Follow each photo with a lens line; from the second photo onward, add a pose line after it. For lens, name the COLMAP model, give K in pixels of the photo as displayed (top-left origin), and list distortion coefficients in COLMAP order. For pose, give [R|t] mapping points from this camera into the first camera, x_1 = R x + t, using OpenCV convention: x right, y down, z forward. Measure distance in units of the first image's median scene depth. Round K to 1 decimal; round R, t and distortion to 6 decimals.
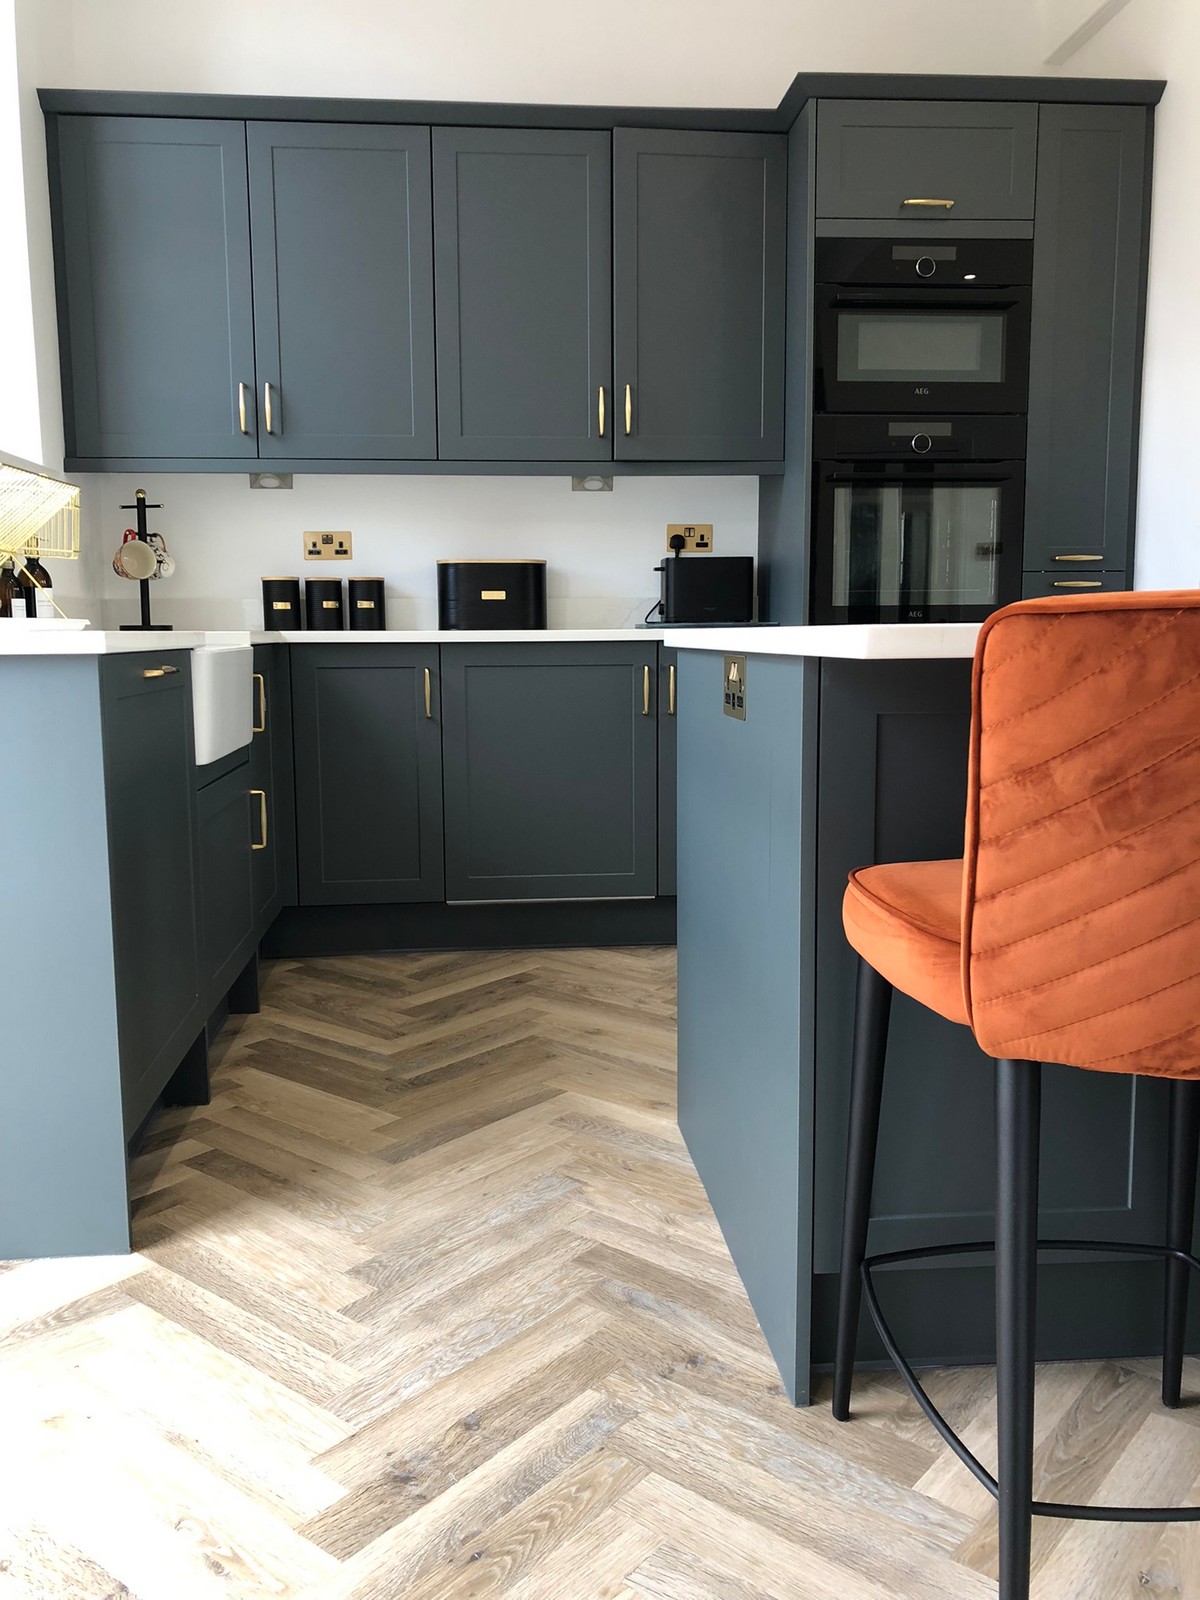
lens RADIAL K [[1298.0, 0, 600.0], [0, 1298.0, 800.0], [0, 0, 1]] dist [0.057514, -0.096397]
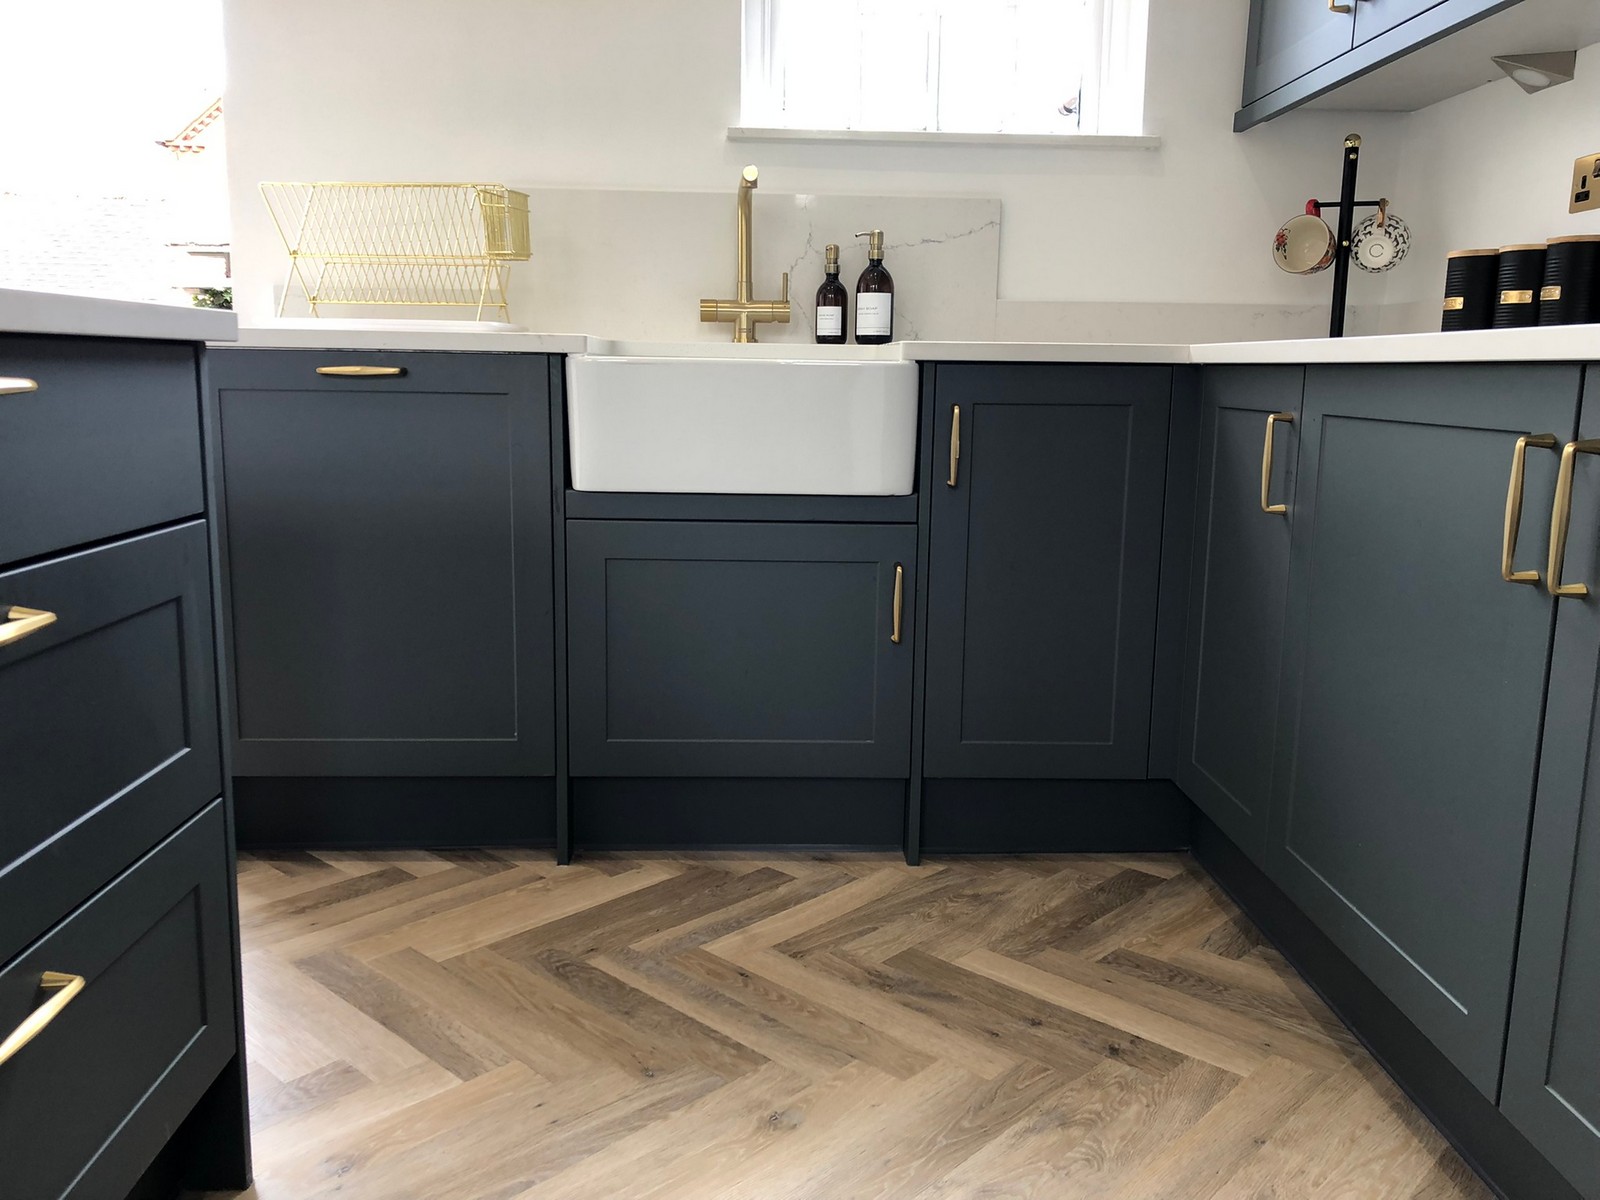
lens RADIAL K [[1305.5, 0, 793.5], [0, 1305.5, 597.0], [0, 0, 1]] dist [0.022583, -0.000735]
pose [[-0.059706, 0.181459, -0.981584, 0.388690], [-0.147460, 0.970947, 0.188462, -0.100281], [0.987264, 0.155997, -0.031213, 0.832879]]
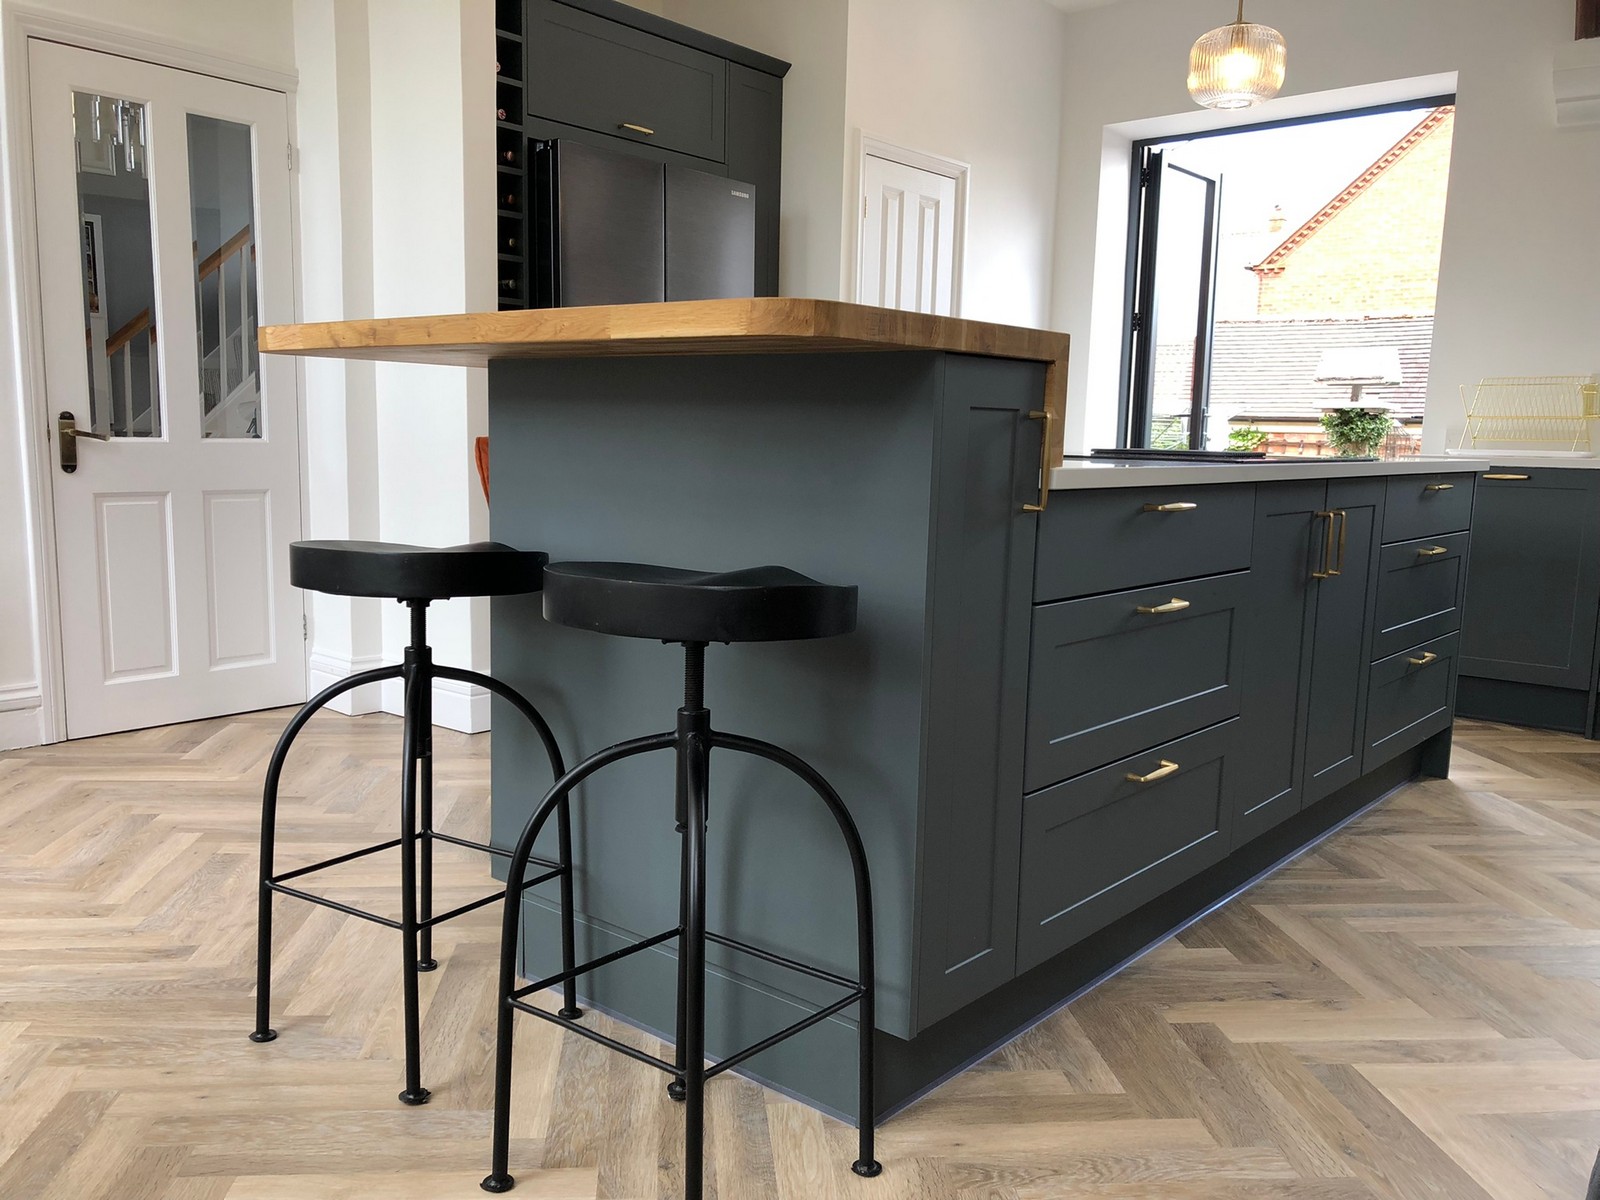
lens RADIAL K [[1296.9, 0, 786.6], [0, 1296.9, 651.8], [0, 0, 1]] dist [0.007998, -0.005167]
pose [[-0.714652, 0.109032, -0.690930, 1.132057], [-0.107269, 0.959009, 0.262288, -0.147012], [0.691206, 0.261560, -0.673662, 0.992527]]
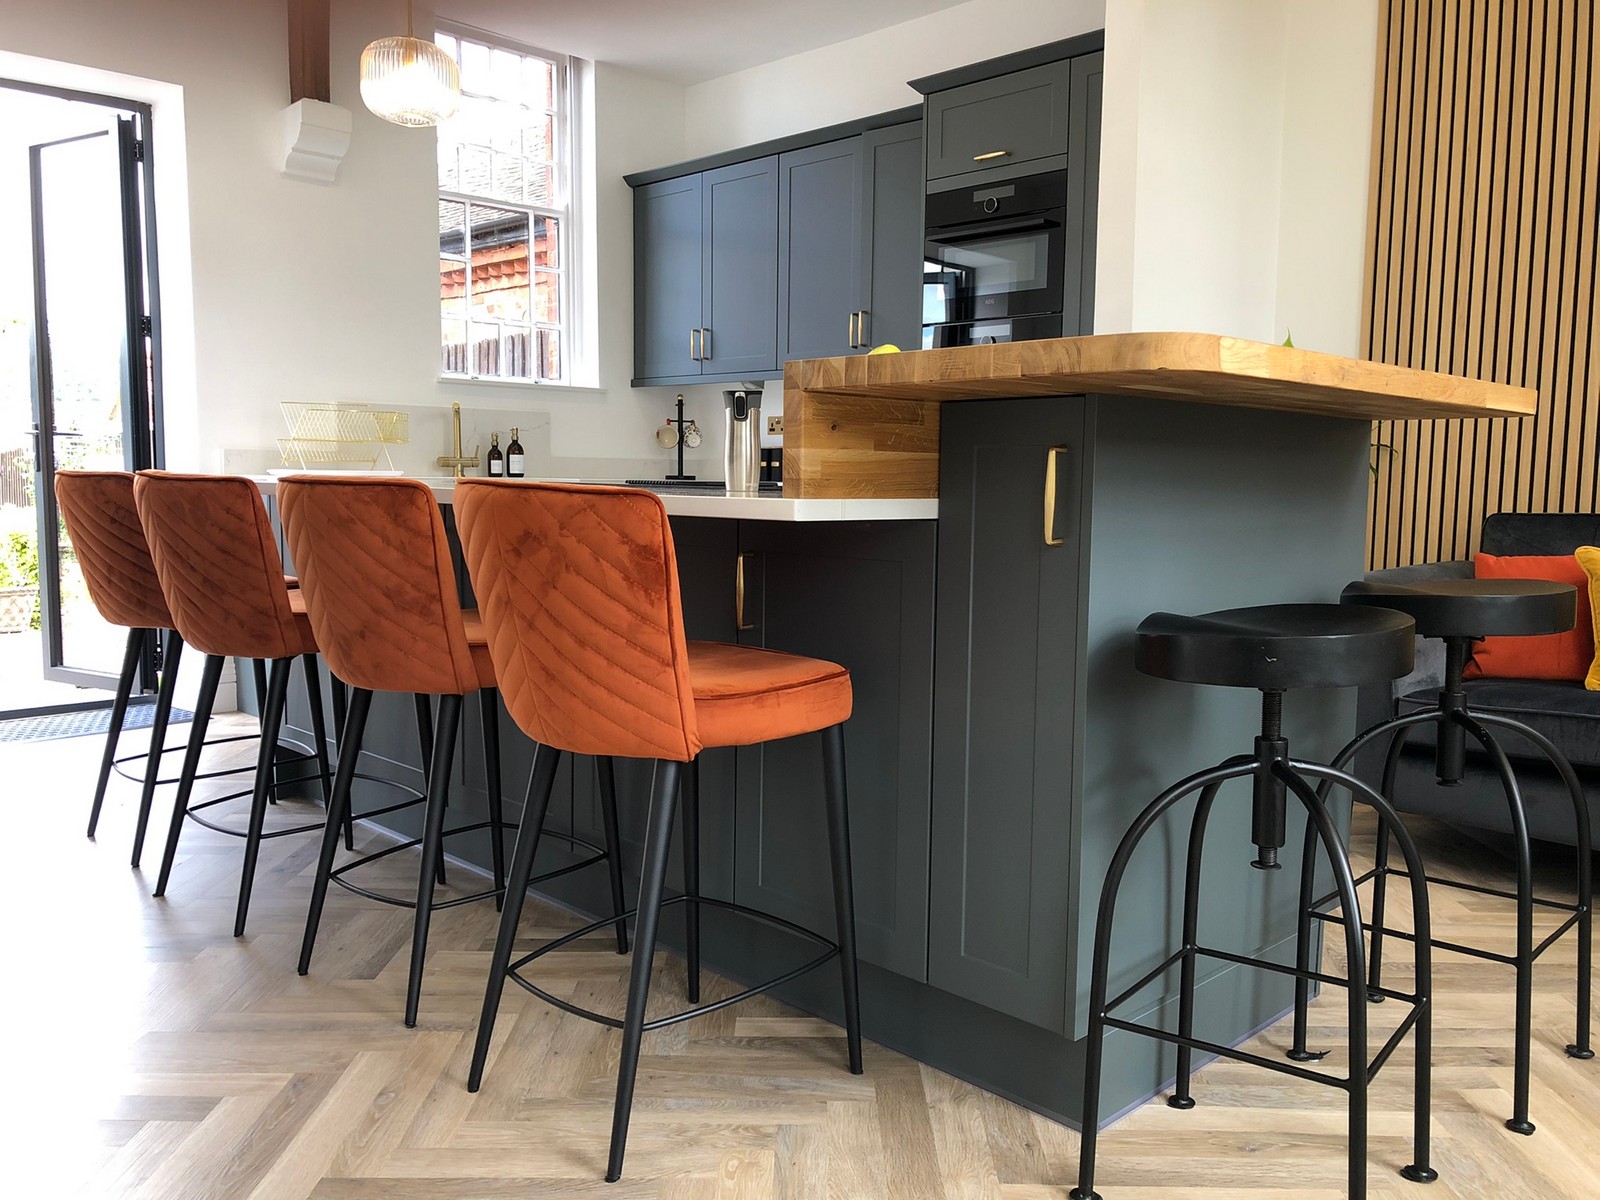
lens RADIAL K [[1298.0, 0, 795.3], [0, 1298.0, 607.3], [0, 0, 1]] dist [0.057514, -0.096397]
pose [[0.635982, 0.095778, -0.765737, 1.112916], [-0.120440, 0.992428, 0.024102, -0.027318], [0.762247, 0.076897, 0.642702, 0.070629]]
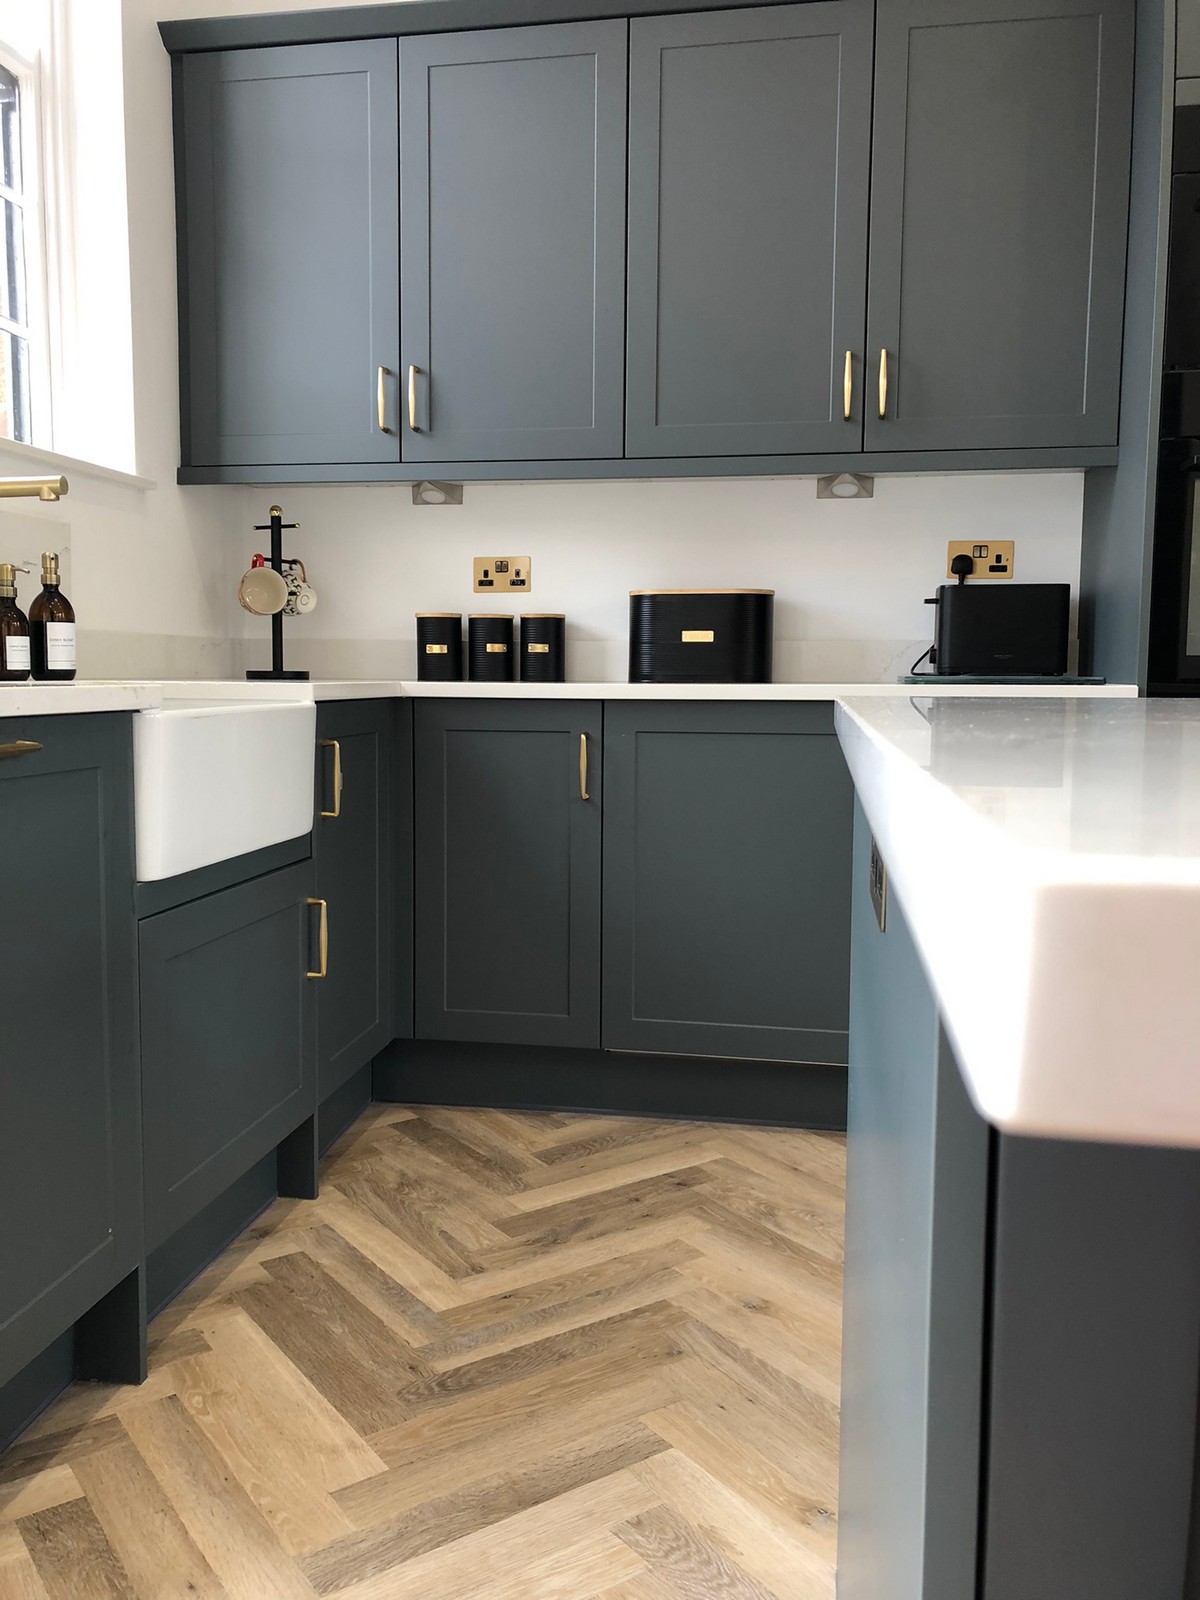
lens RADIAL K [[1310.9, 0, 576.9], [0, 1310.9, 793.3], [0, 0, 1]] dist [0.062486, -0.101955]
pose [[0.962679, 0.037726, -0.268005, 0.062889], [-0.048564, 0.998244, -0.033925, -0.041638], [0.266254, 0.045675, 0.962820, 0.279615]]
